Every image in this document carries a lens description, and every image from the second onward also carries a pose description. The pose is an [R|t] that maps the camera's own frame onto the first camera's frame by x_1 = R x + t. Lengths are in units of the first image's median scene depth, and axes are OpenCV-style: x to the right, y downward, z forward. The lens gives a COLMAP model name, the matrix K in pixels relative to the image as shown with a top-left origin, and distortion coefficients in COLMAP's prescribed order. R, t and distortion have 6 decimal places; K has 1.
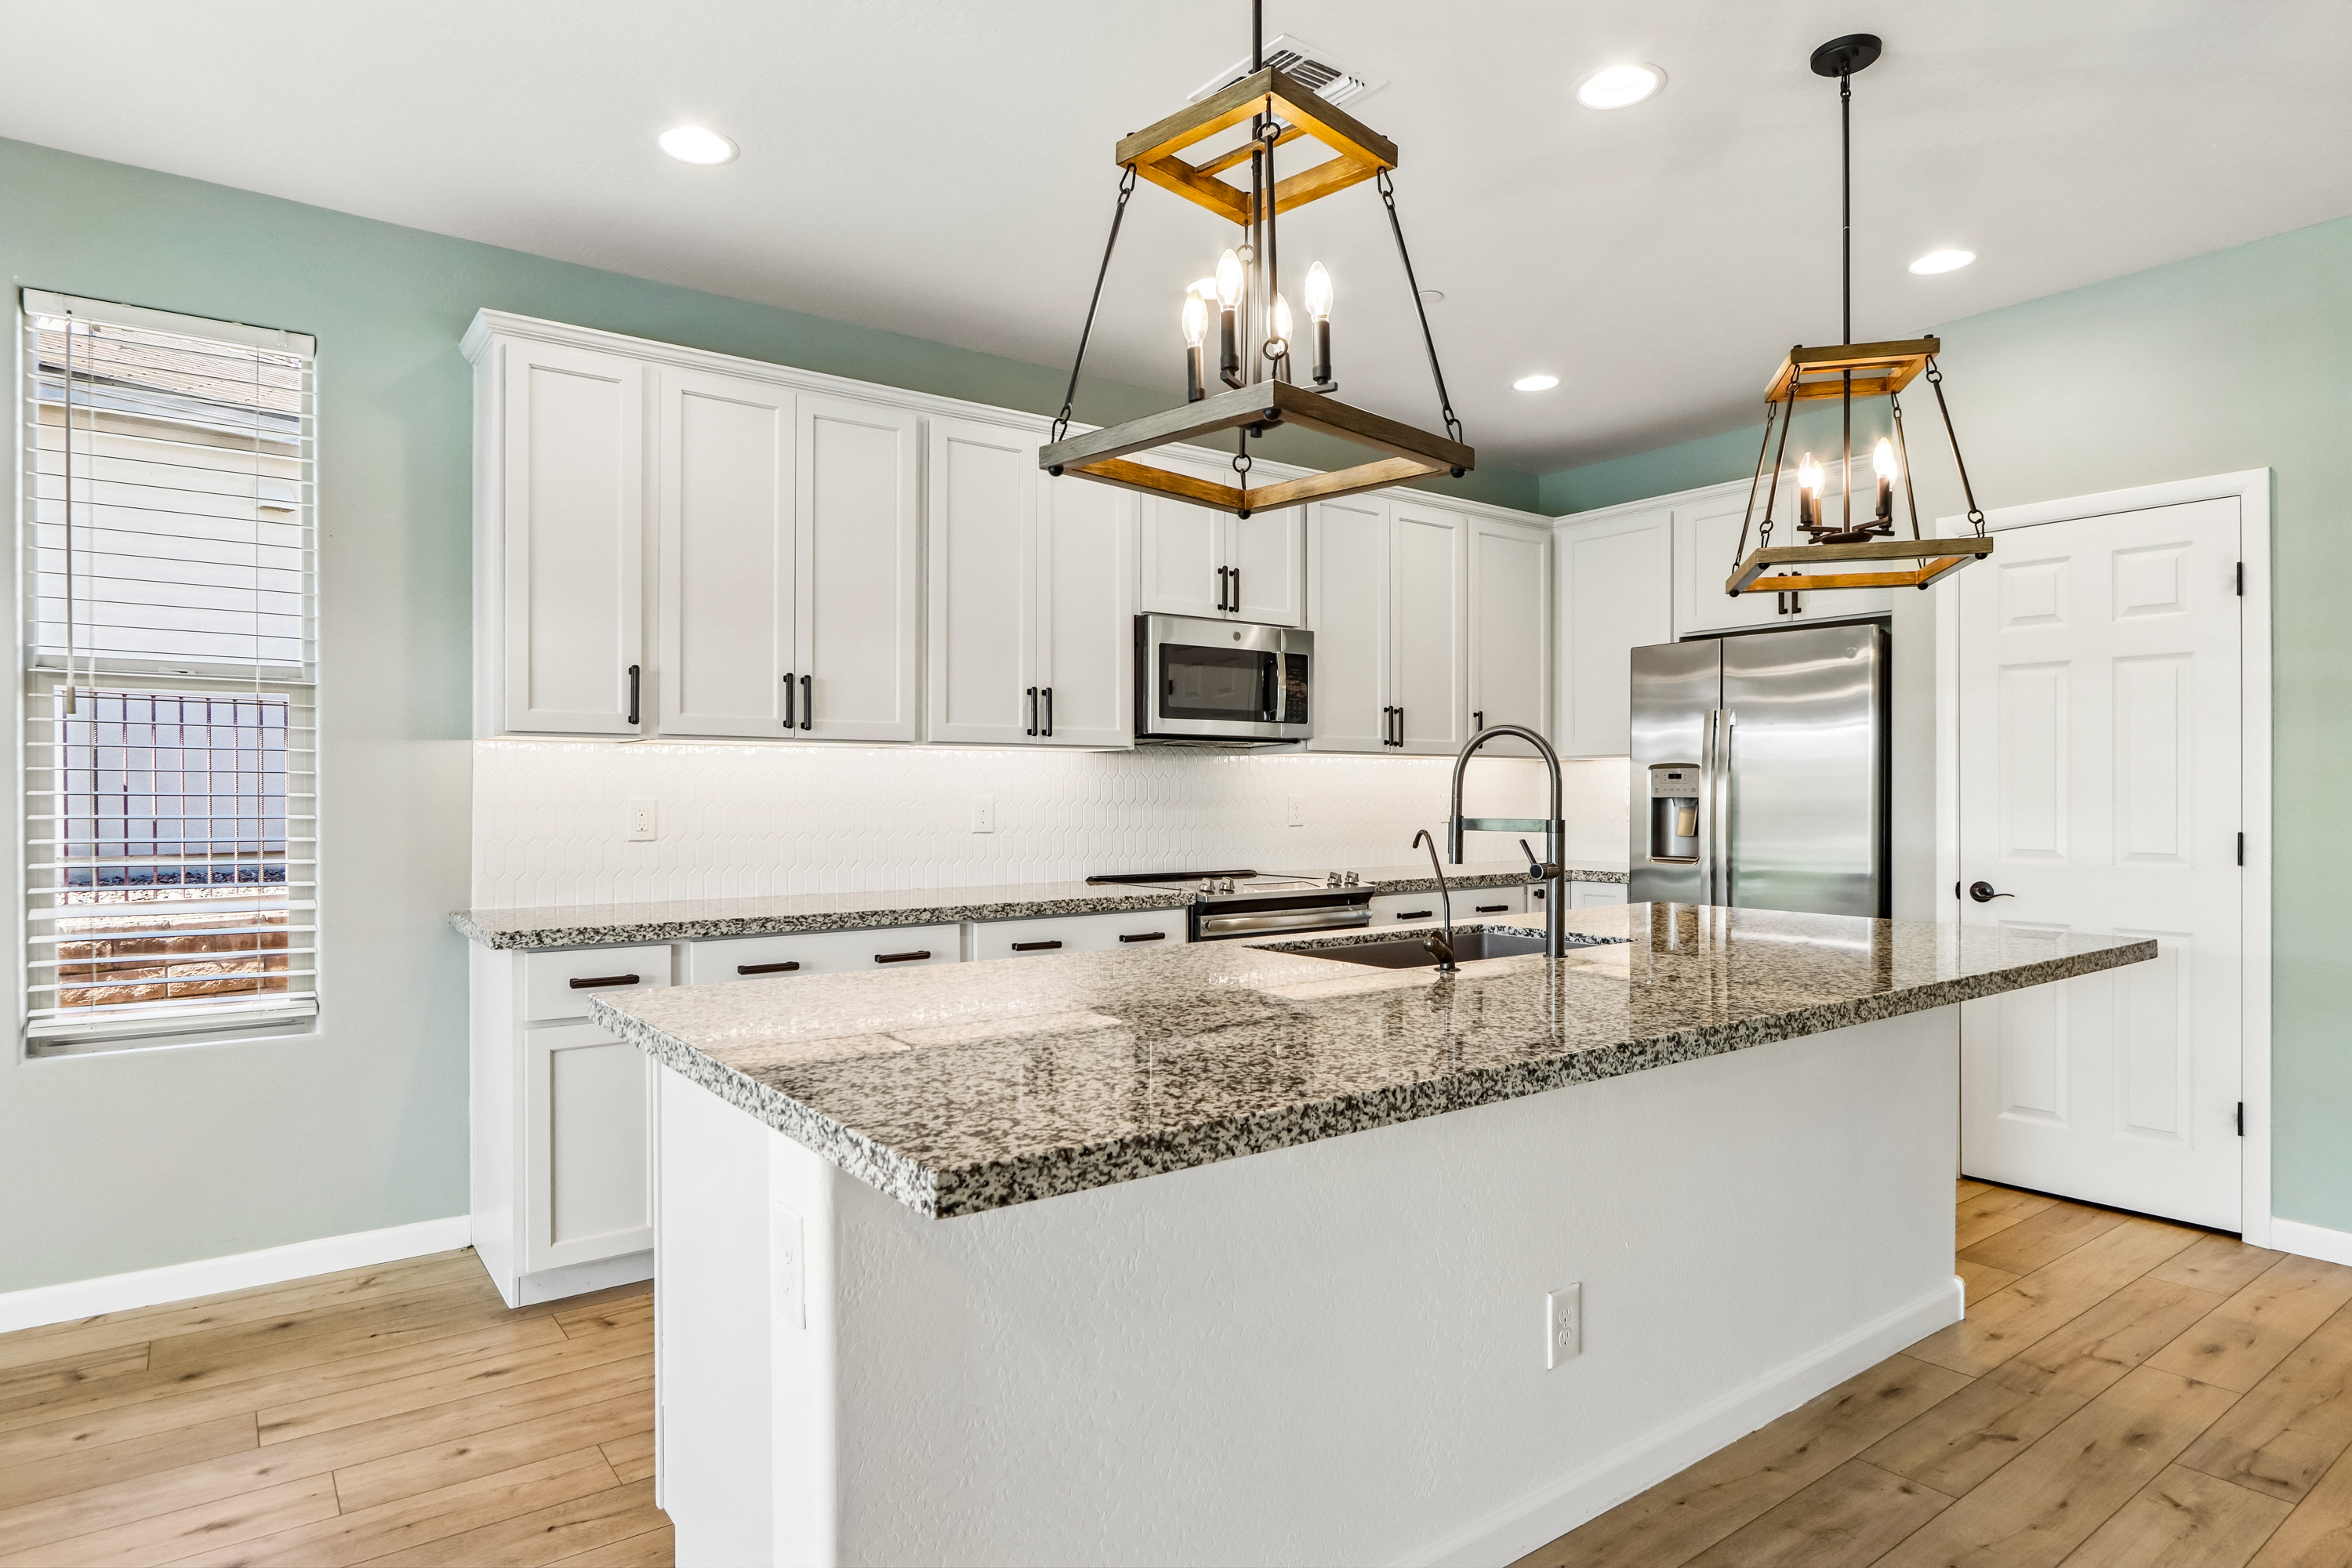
lens RADIAL K [[1312.6, 0, 1176.4], [0, 1312.6, 788.5], [0, 0, 1]] dist [-0.007935, 0.000453]
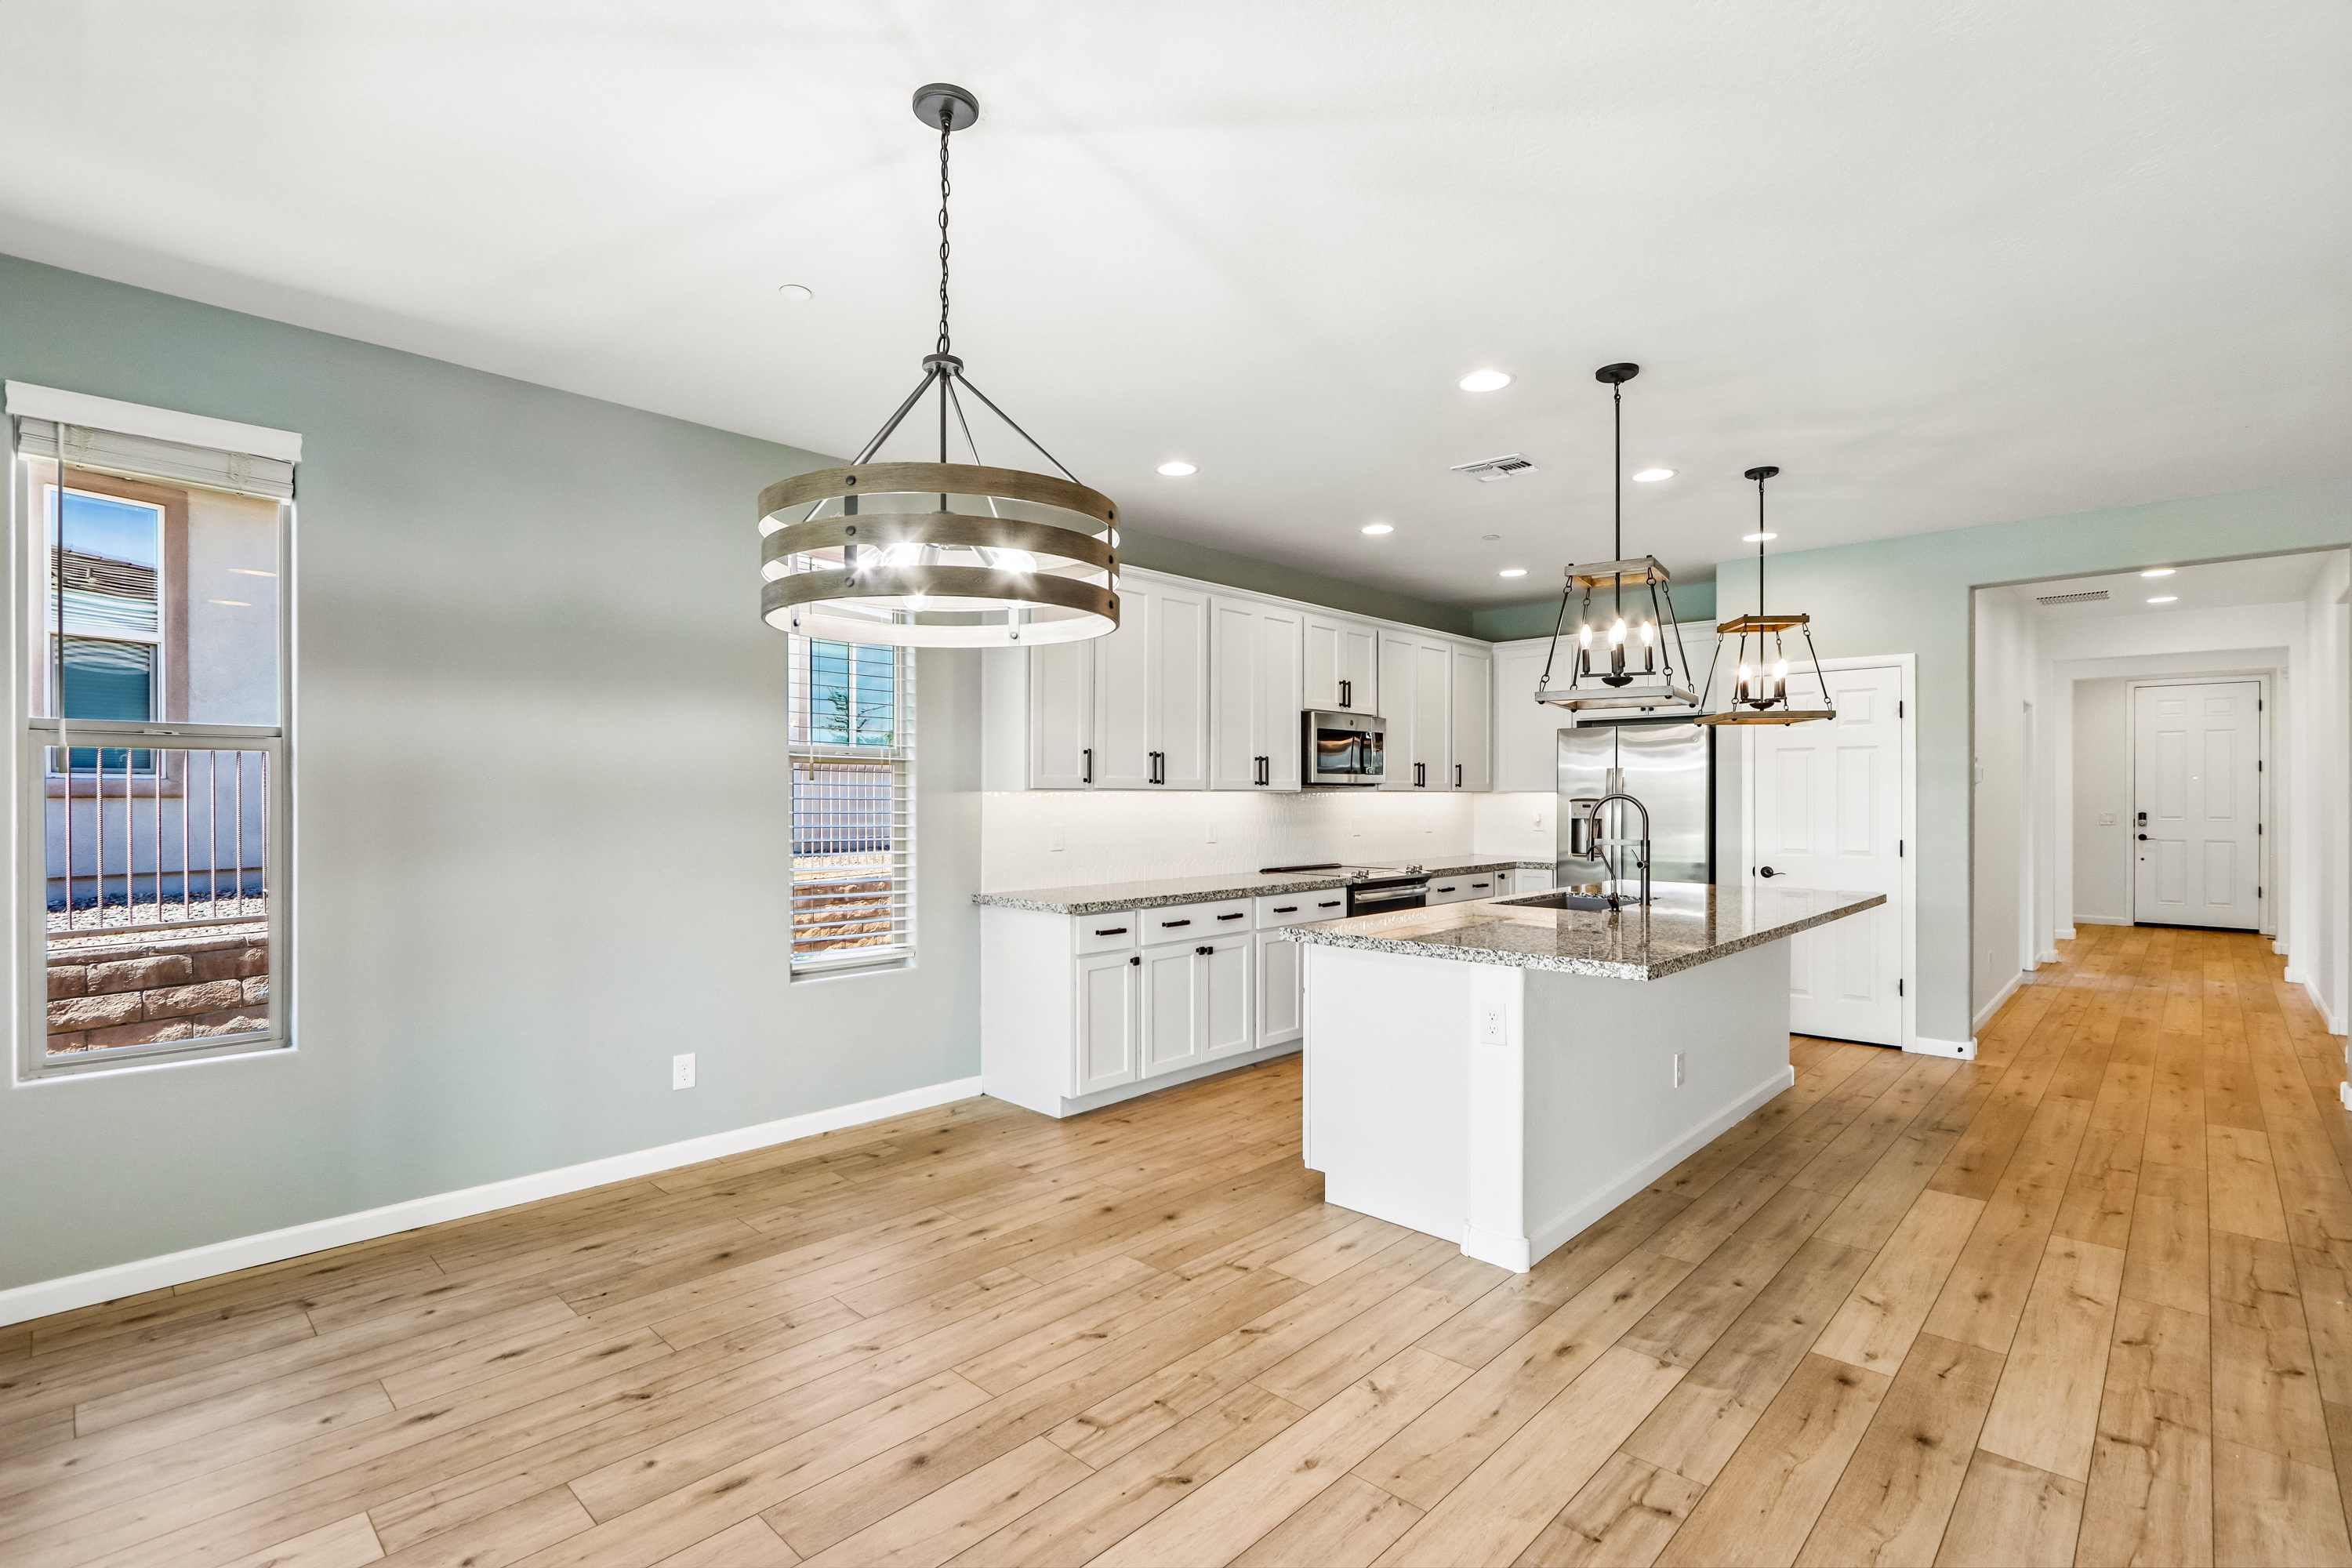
lens RADIAL K [[1094.8, 0, 1174.4], [0, 1094.8, 792.2], [0, 0, 1]] dist [-0.014402, 0.002242]
pose [[0.985792, 0.001297, 0.167966, -0.527383], [-0.001261, 0.999999, -0.000319, -0.036168], [-0.167966, 0.000102, 0.985793, -0.417641]]
